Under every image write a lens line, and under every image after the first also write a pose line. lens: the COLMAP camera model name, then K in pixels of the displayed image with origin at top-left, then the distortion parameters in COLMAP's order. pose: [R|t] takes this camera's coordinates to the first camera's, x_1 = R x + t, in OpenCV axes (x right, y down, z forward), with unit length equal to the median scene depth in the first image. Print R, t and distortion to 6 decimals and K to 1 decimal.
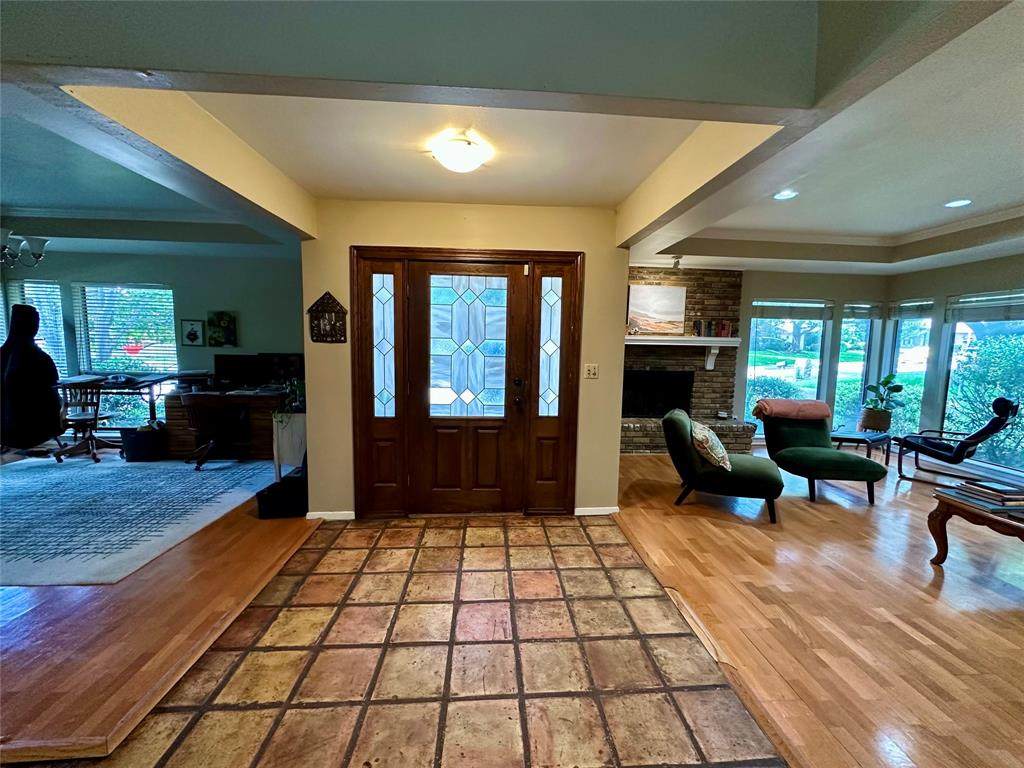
lens RADIAL K [[417.2, 0, 515.5], [0, 417.2, 376.2], [0, 0, 1]] dist [0.001933, 0.000262]
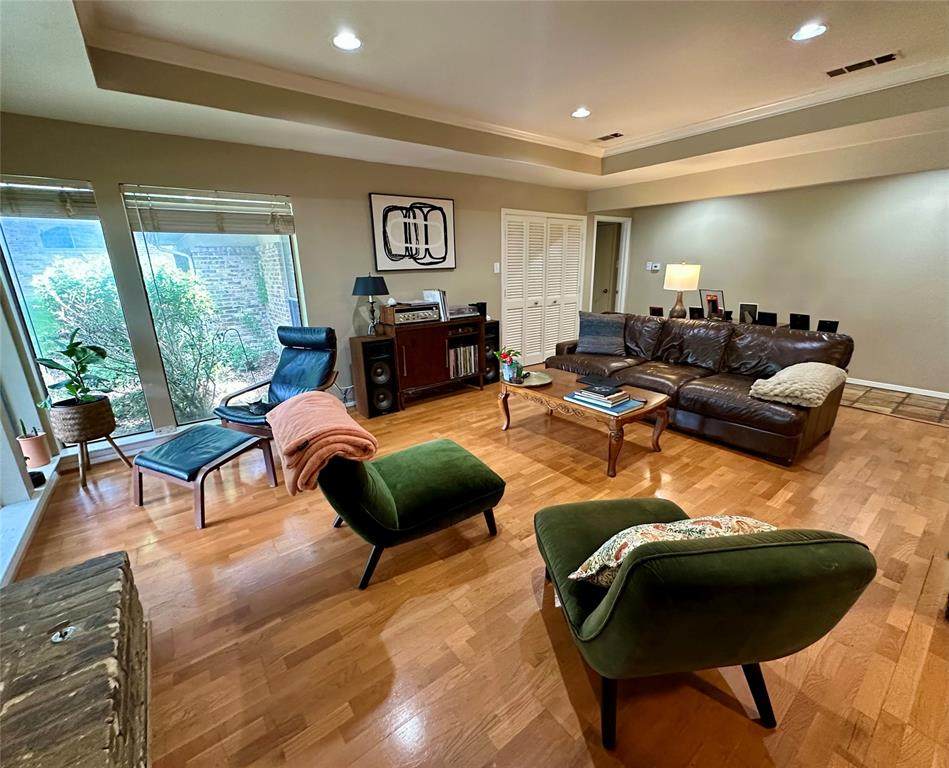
lens RADIAL K [[407.6, 0, 474.5], [0, 407.6, 384.0], [0, 0, 1]] dist [-0.007472, 0.000159]
pose [[-0.549871, -0.251439, 0.796505, 0.233078], [0.072462, 0.935657, 0.345391, -0.088519], [-0.832100, 0.247637, -0.496272, 0.953076]]
